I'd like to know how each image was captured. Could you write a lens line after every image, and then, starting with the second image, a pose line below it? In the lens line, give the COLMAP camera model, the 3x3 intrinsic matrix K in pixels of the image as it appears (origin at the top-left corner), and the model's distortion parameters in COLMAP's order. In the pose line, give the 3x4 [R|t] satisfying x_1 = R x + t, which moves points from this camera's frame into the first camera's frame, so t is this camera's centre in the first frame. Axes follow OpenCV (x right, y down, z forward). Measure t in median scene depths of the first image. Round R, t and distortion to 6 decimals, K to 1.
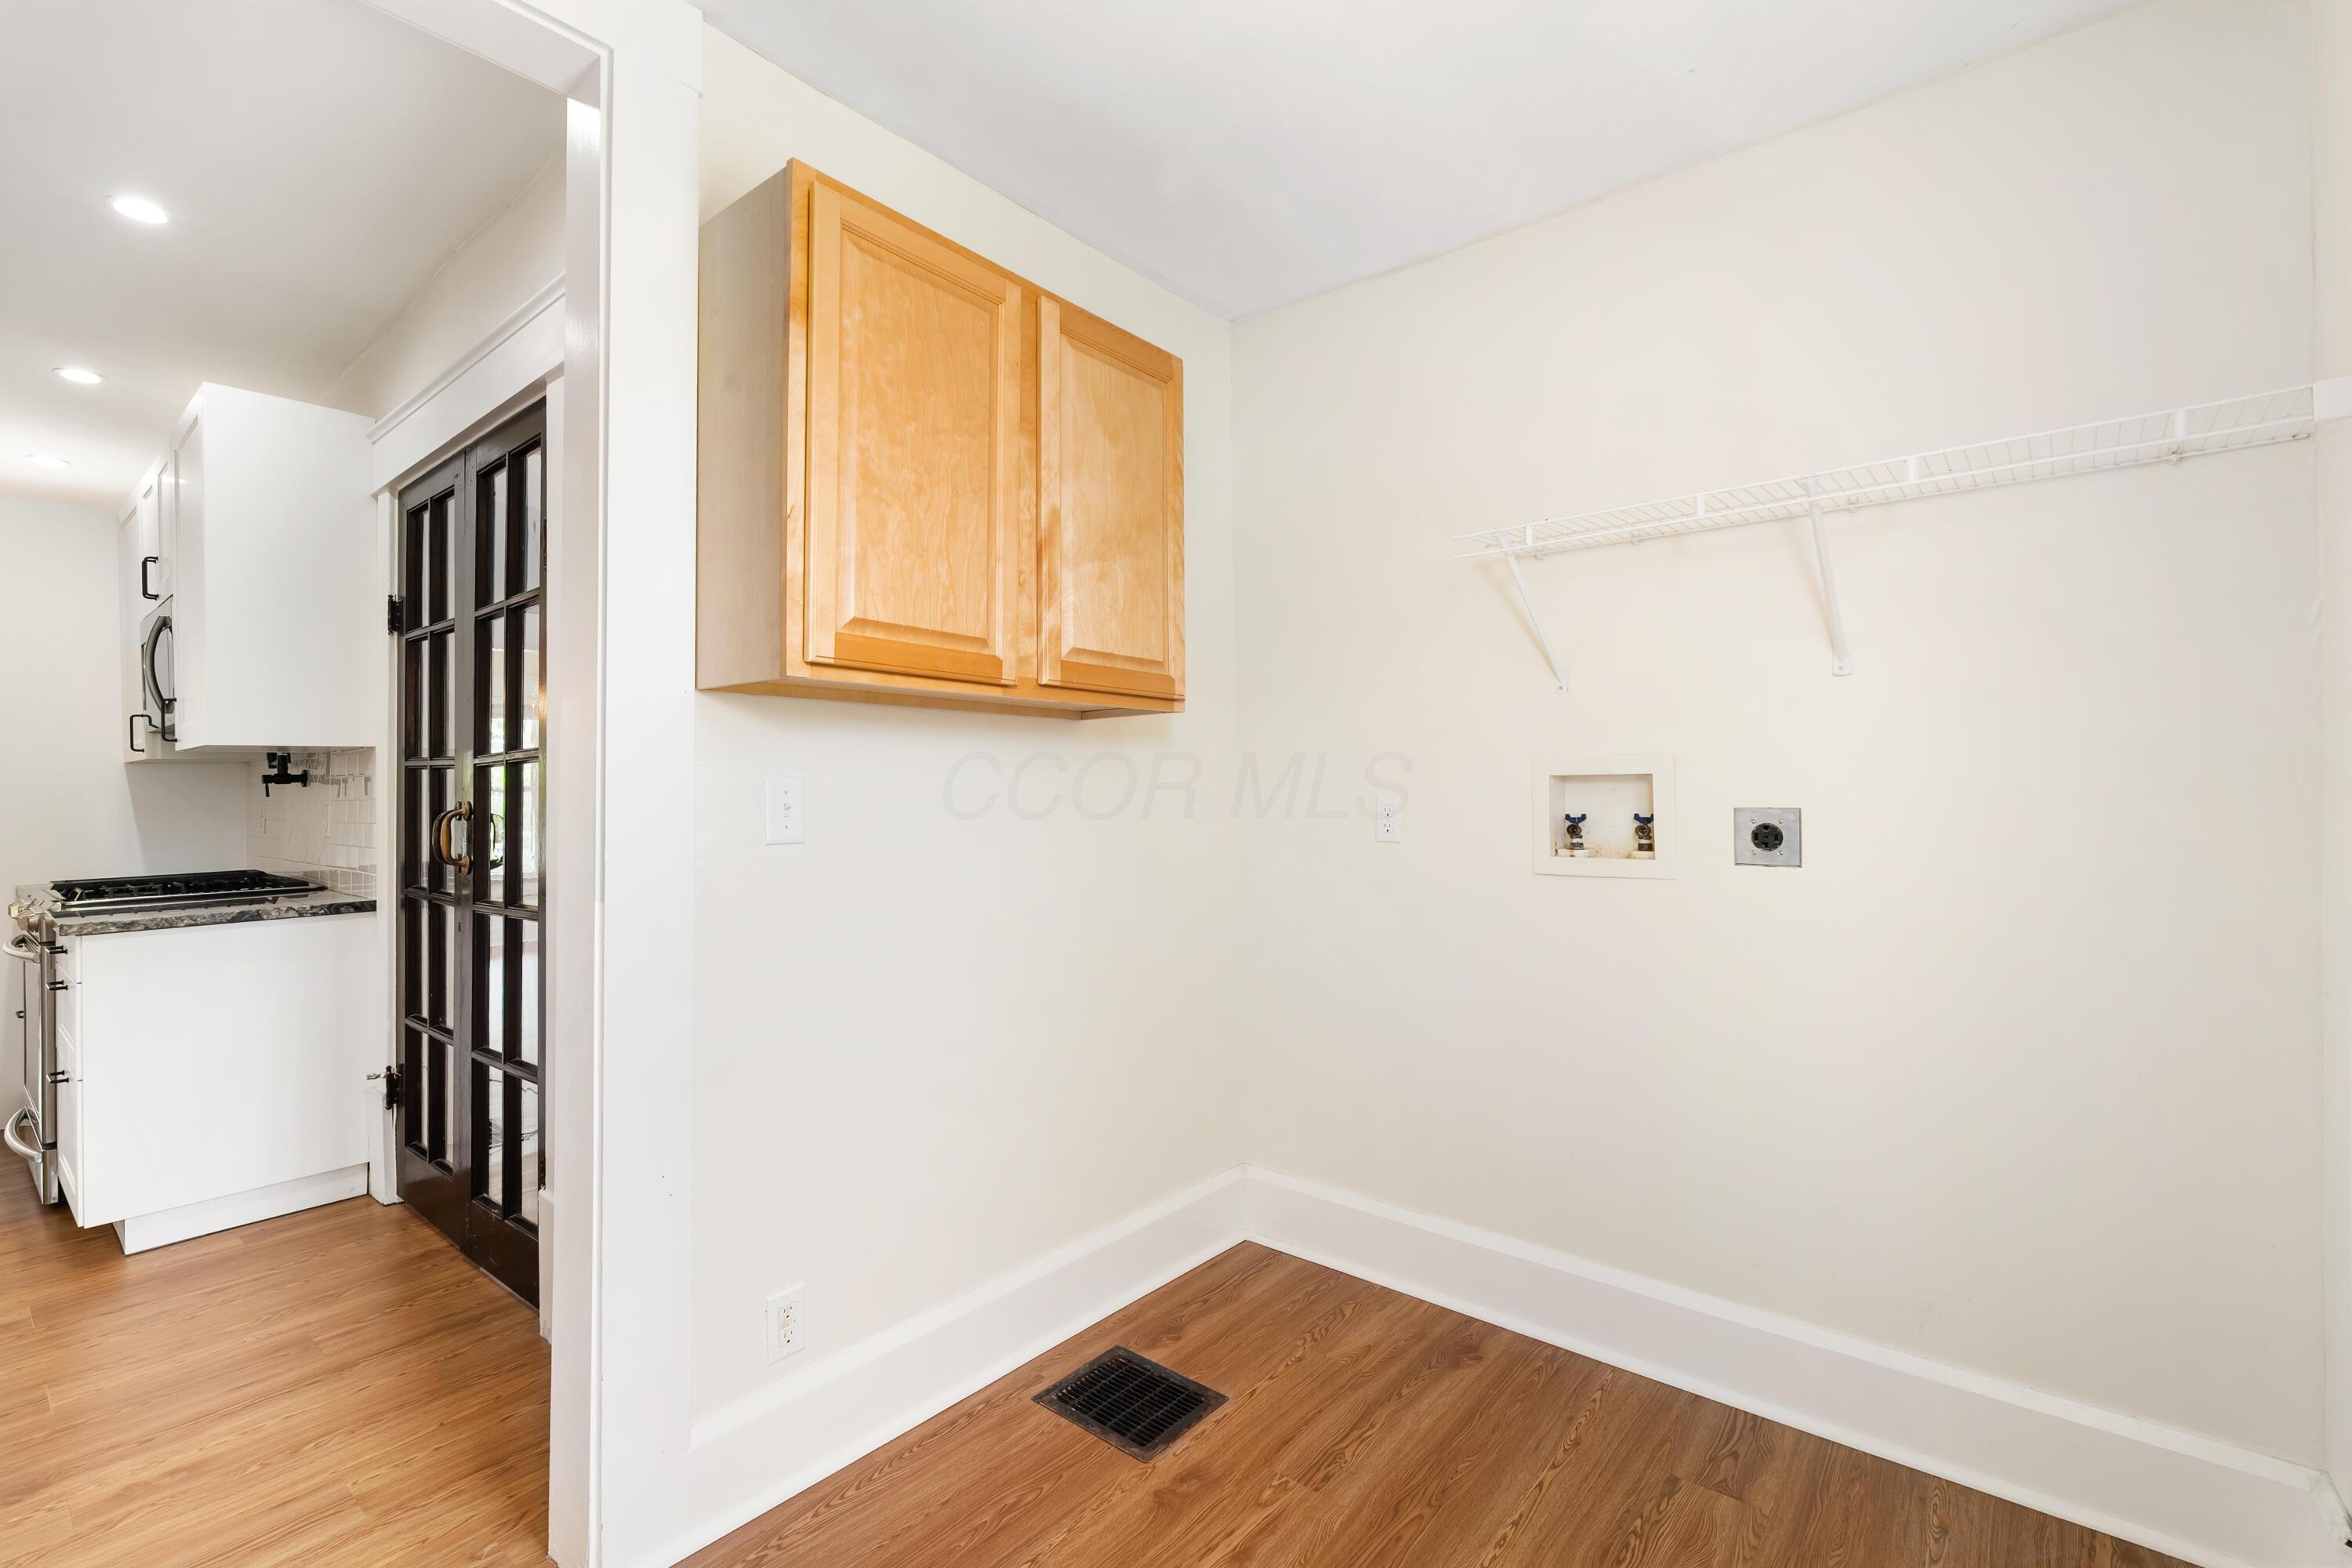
lens RADIAL K [[1057.7, 0, 1184.3], [0, 1057.7, 792.5], [0, 0, 1]] dist [-0.002138, 0.000536]
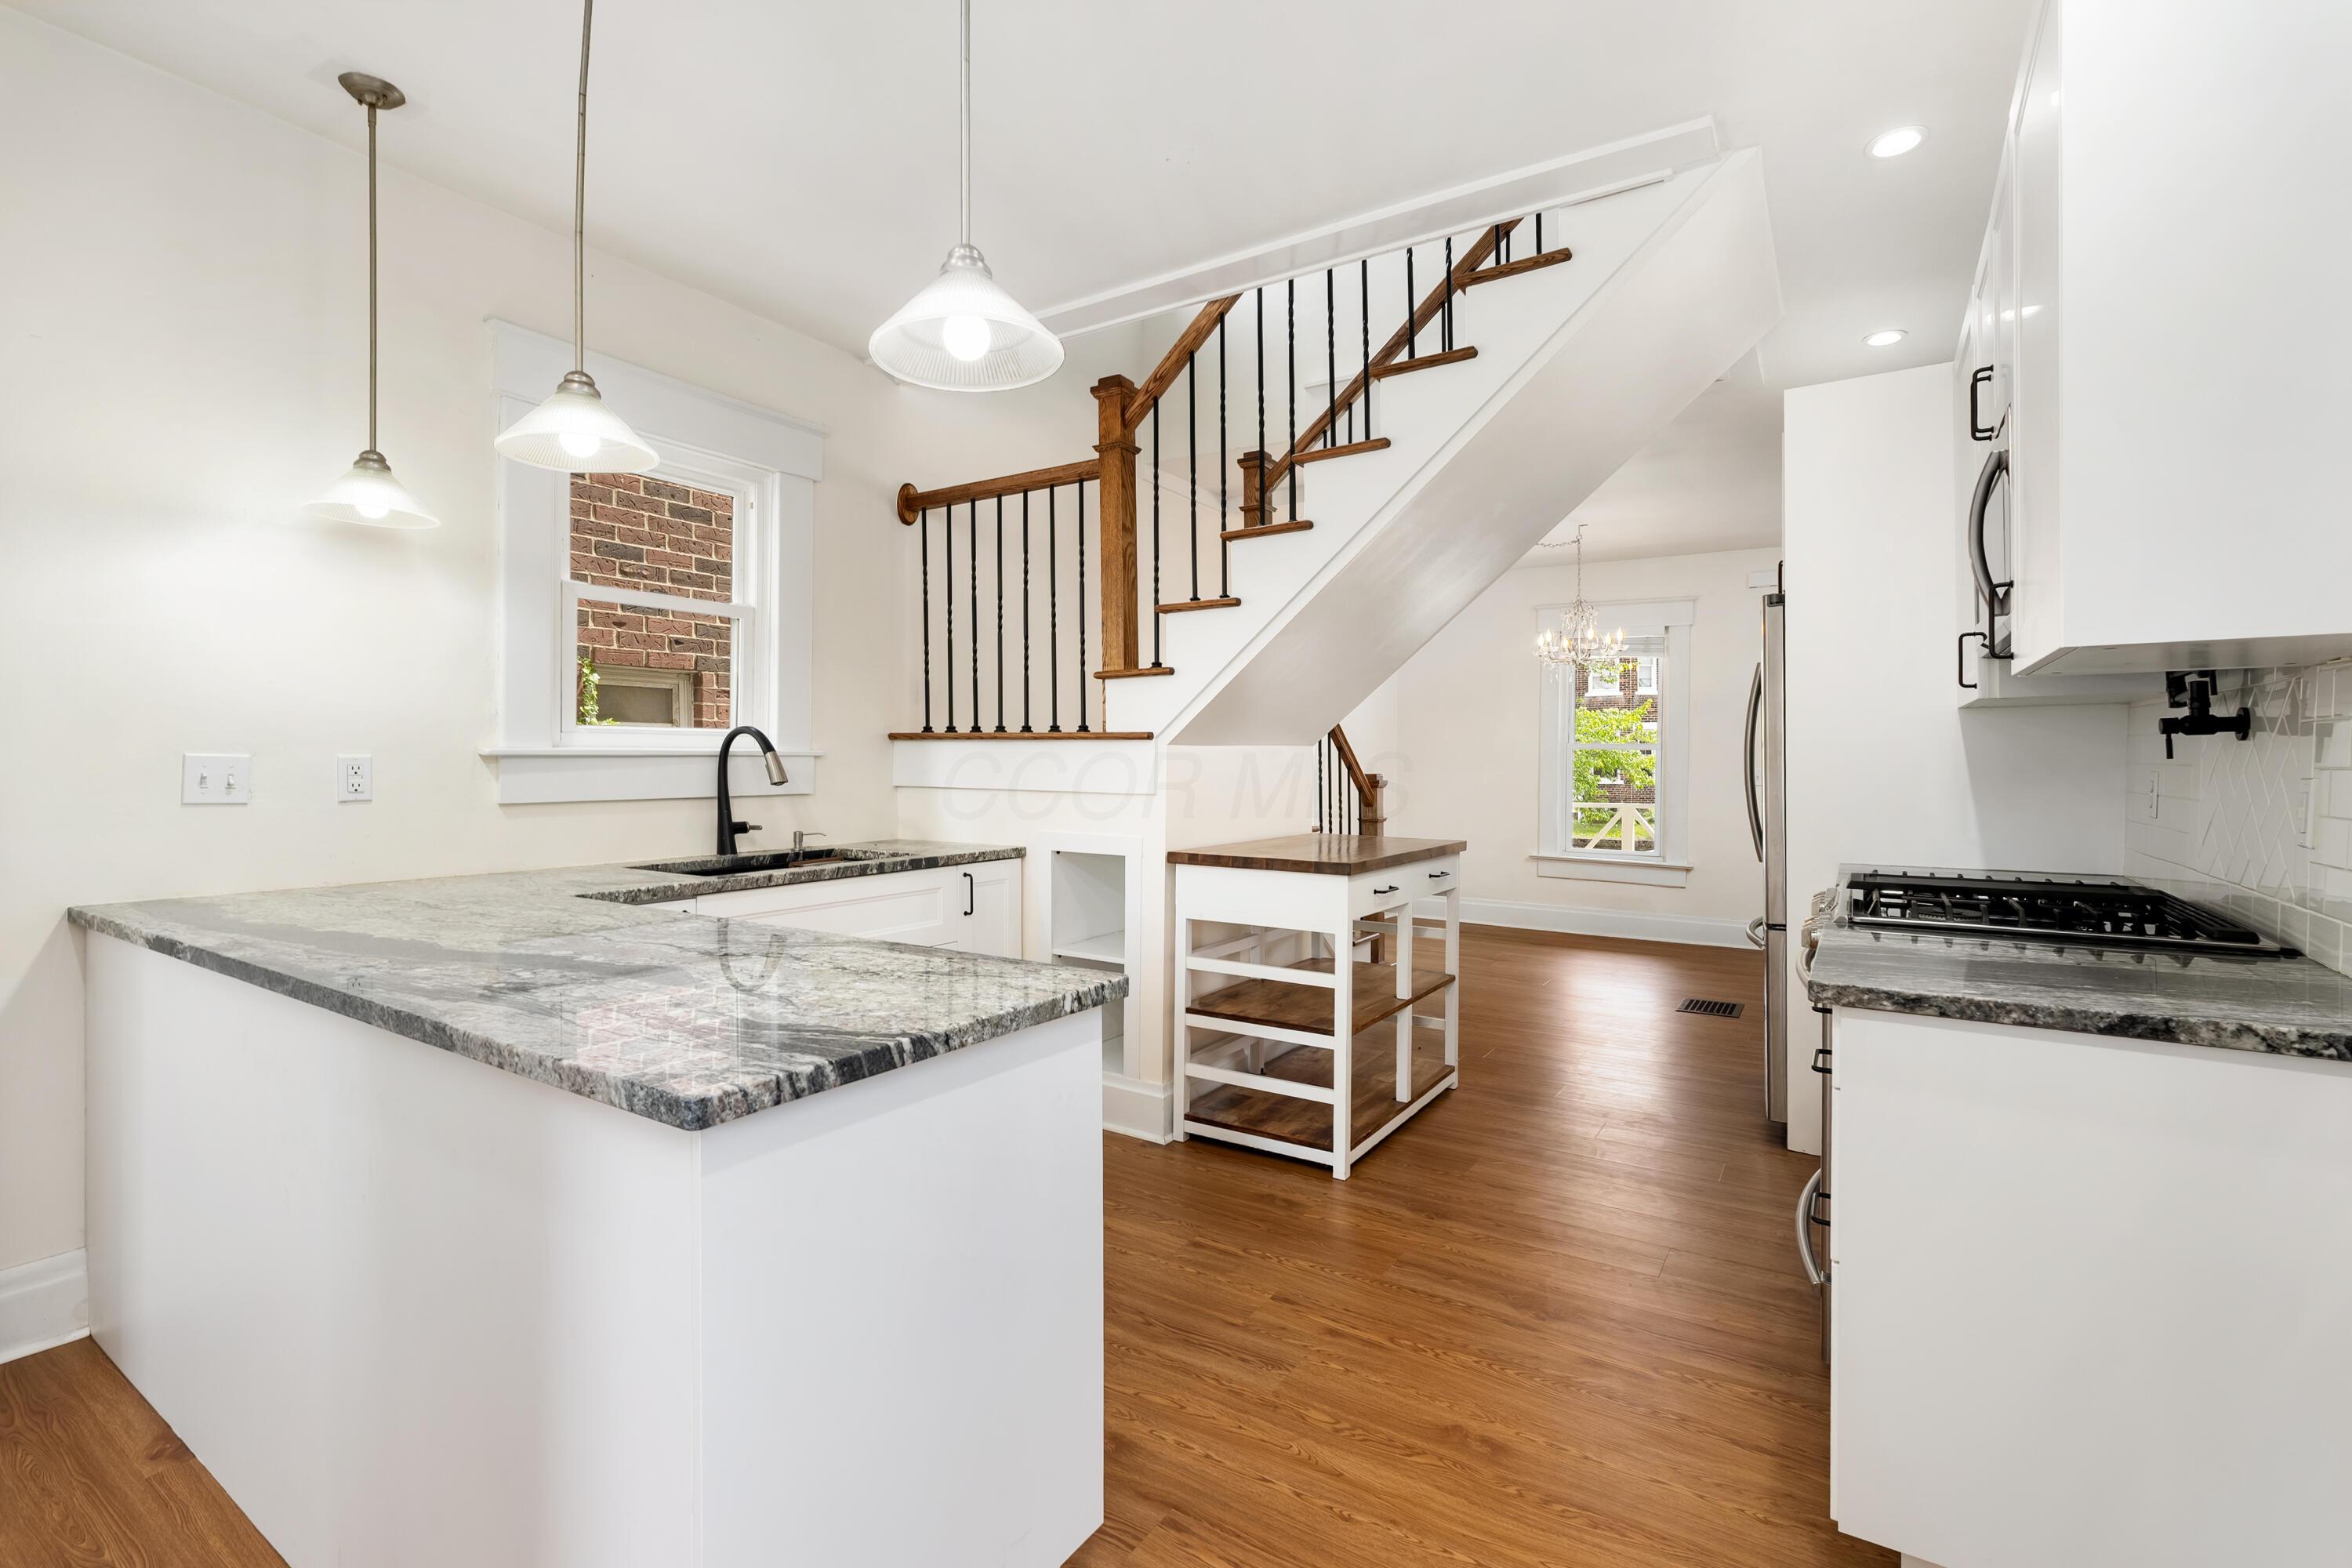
lens RADIAL K [[1057.7, 0, 1182.7], [0, 1057.7, 768.9], [0, 0, 1]] dist [-0.002138, 0.000536]
pose [[0.125115, 0.019826, -0.991944, -0.401429], [0.003625, 0.999785, 0.020440, -0.003755], [0.992136, -0.006153, 0.125017, 0.437452]]
